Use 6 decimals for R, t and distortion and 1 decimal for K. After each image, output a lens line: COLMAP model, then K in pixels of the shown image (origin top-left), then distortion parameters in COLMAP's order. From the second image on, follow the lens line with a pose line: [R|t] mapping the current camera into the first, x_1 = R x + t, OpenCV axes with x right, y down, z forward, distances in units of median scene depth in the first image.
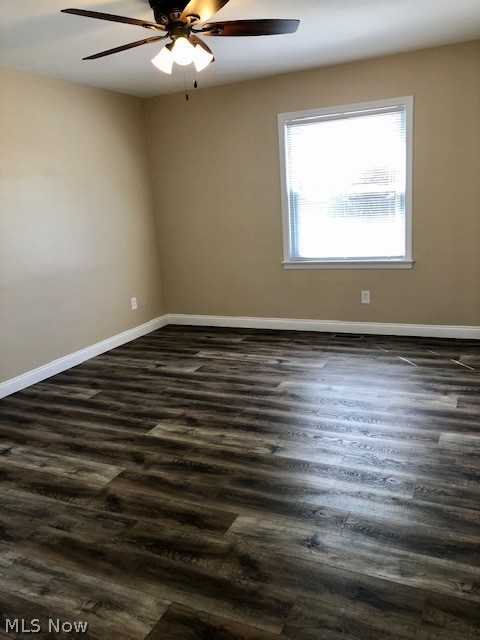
lens RADIAL K [[527.4, 0, 238.4], [0, 527.4, 313.2], [0, 0, 1]] dist [0.057619, -0.057653]
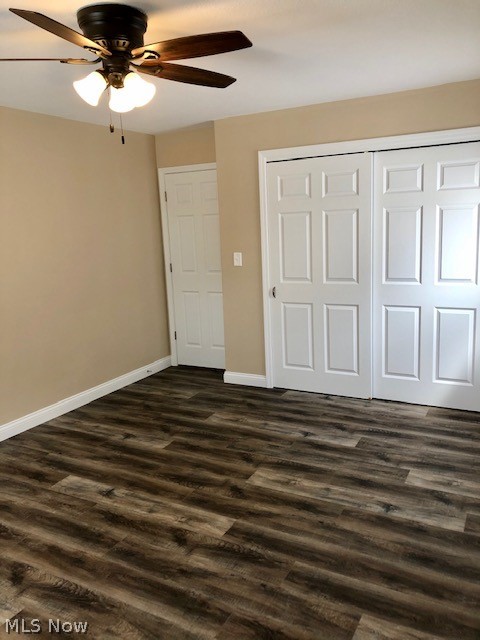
lens RADIAL K [[527.4, 0, 238.4], [0, 527.4, 313.2], [0, 0, 1]] dist [0.057619, -0.057653]
pose [[-0.991962, 0.100987, 0.076245, -0.301179], [0.122720, 0.914667, 0.385127, -0.442659], [-0.030846, 0.391388, -0.919708, 1.790816]]
